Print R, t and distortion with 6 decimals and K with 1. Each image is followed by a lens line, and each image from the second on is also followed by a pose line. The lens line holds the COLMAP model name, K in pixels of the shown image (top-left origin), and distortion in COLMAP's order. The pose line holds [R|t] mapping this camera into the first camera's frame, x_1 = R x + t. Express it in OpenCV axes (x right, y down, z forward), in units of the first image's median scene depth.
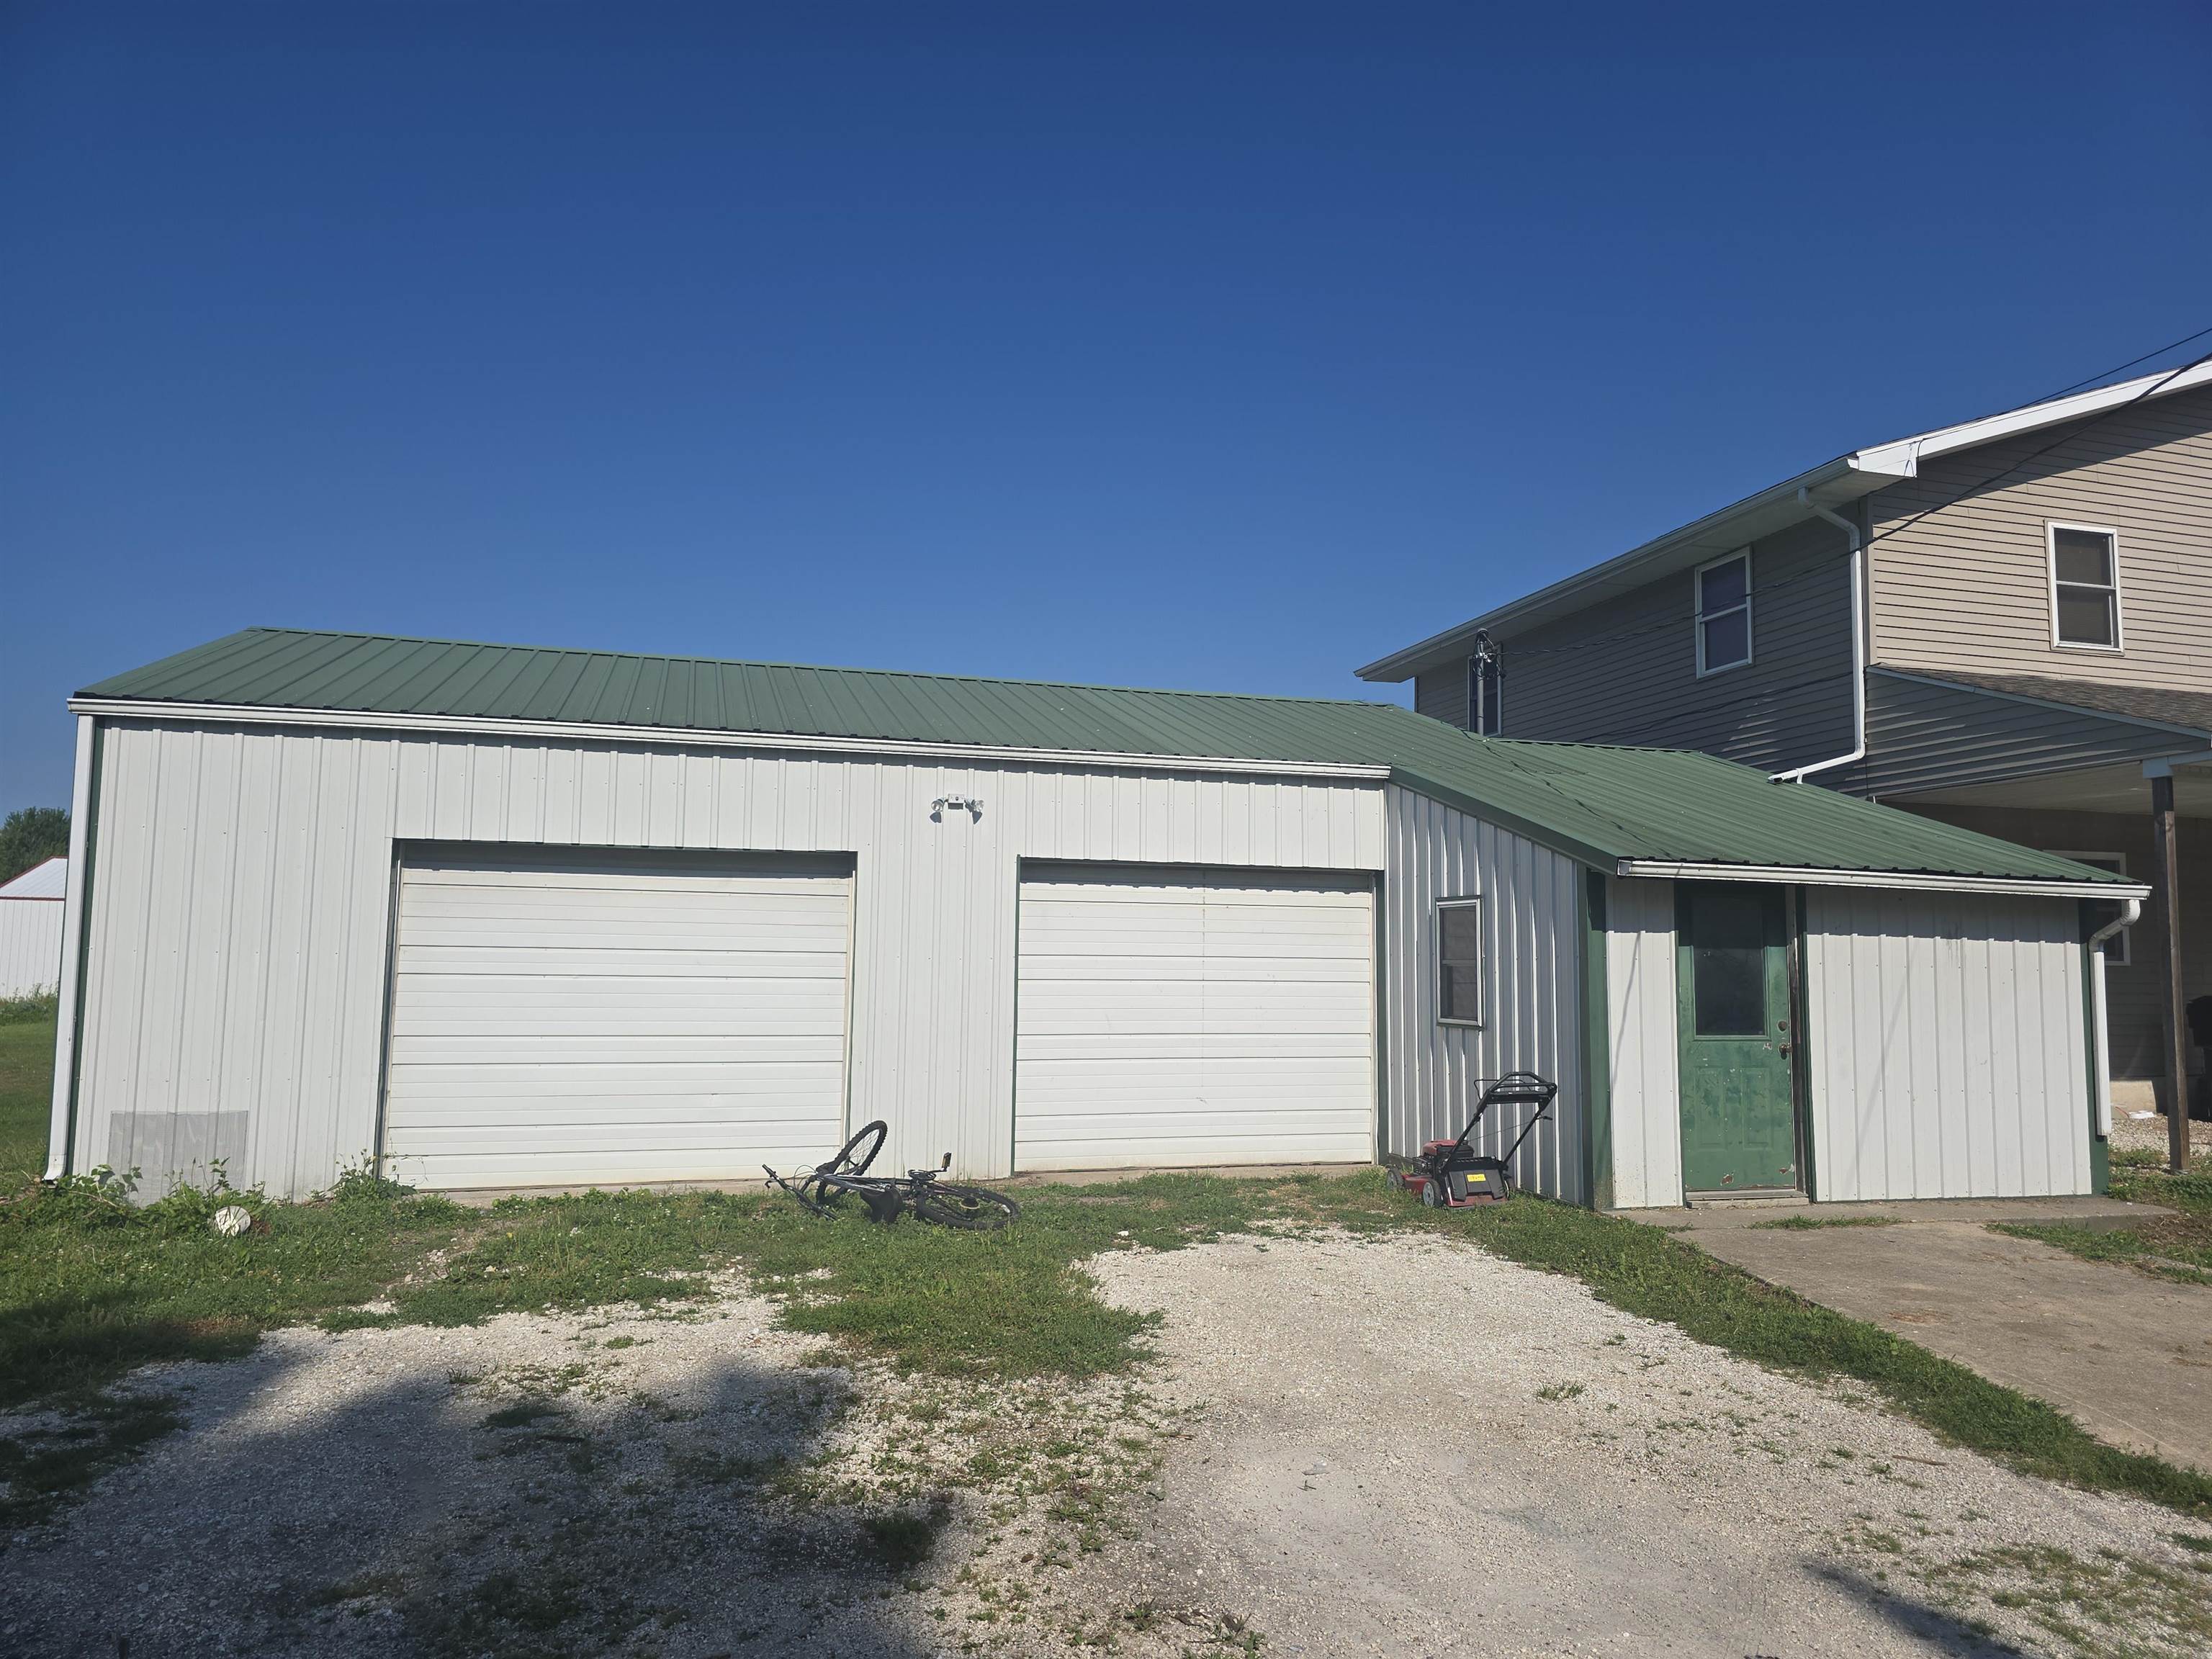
lens RADIAL K [[1497.2, 0, 1097.5], [0, 1497.2, 848.8], [0, 0, 1]] dist [0.054927, -0.049900]
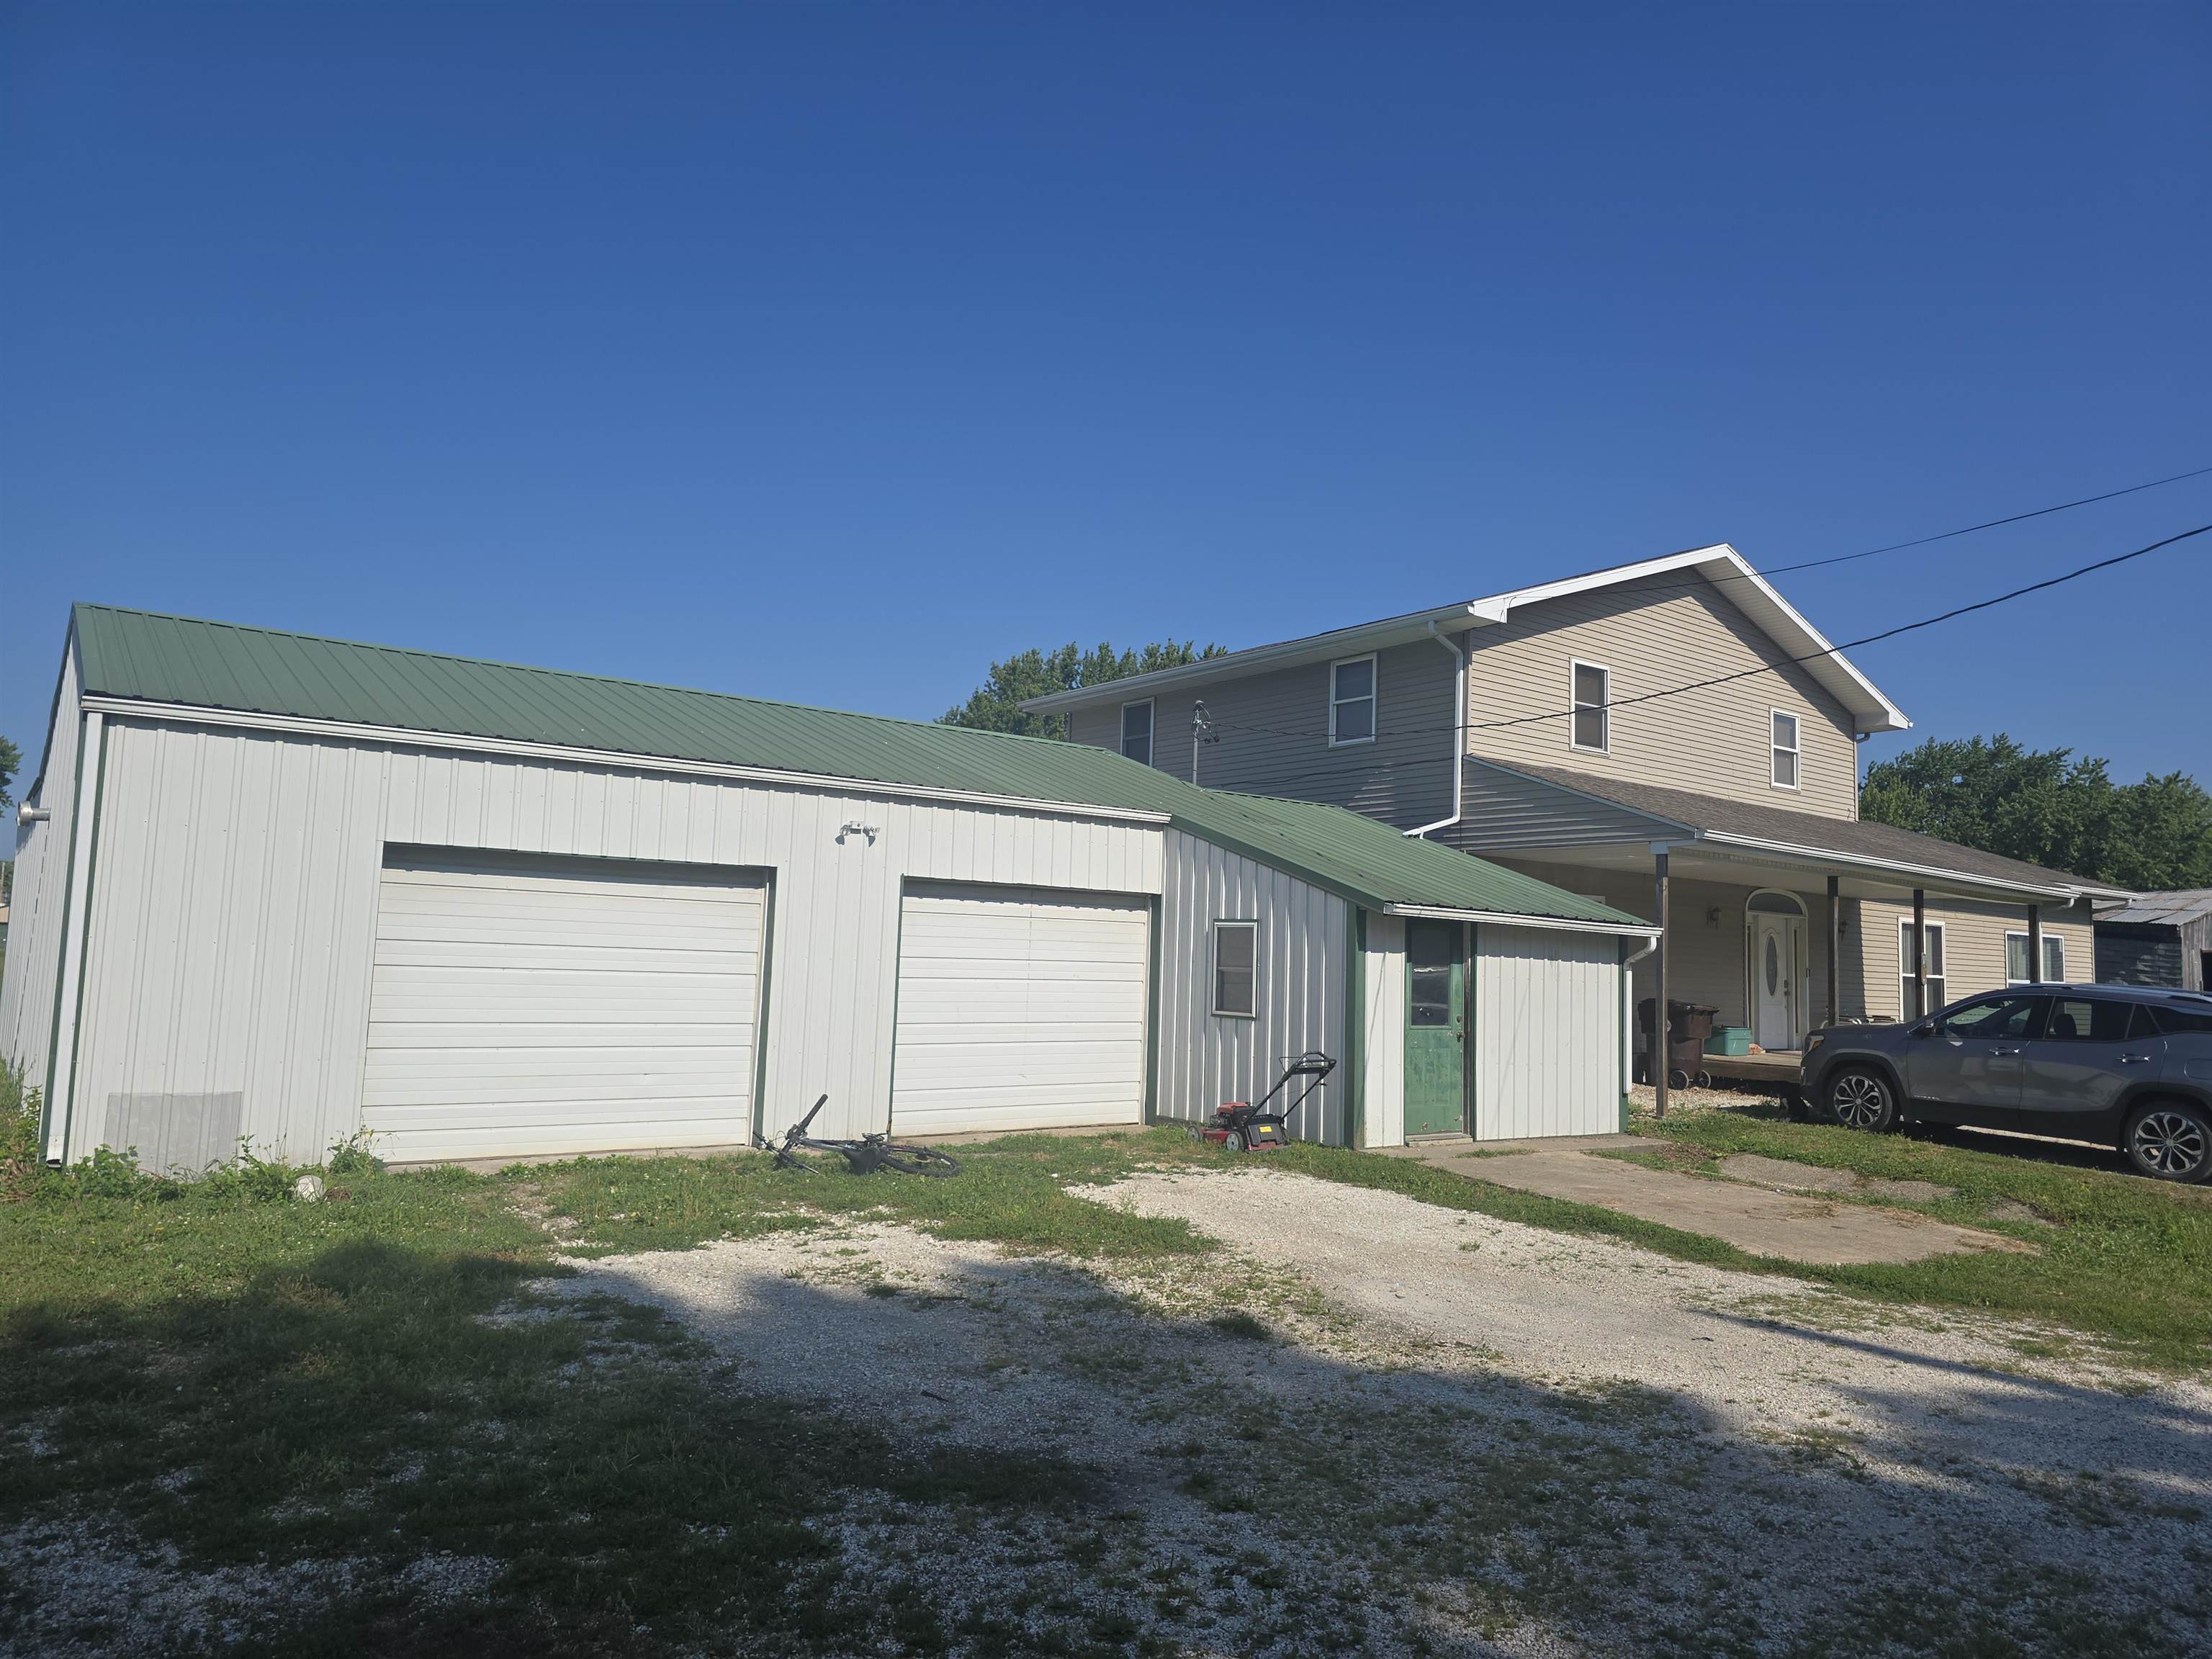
lens RADIAL K [[1497.2, 0, 1113.1], [0, 1497.2, 834.6], [0, 0, 1]] dist [0.054927, -0.049900]
pose [[0.932357, 0.049590, 0.358121, -0.349968], [-0.049902, 0.998719, -0.008375, -0.027511], [-0.358078, -0.010063, 0.933638, -0.199132]]
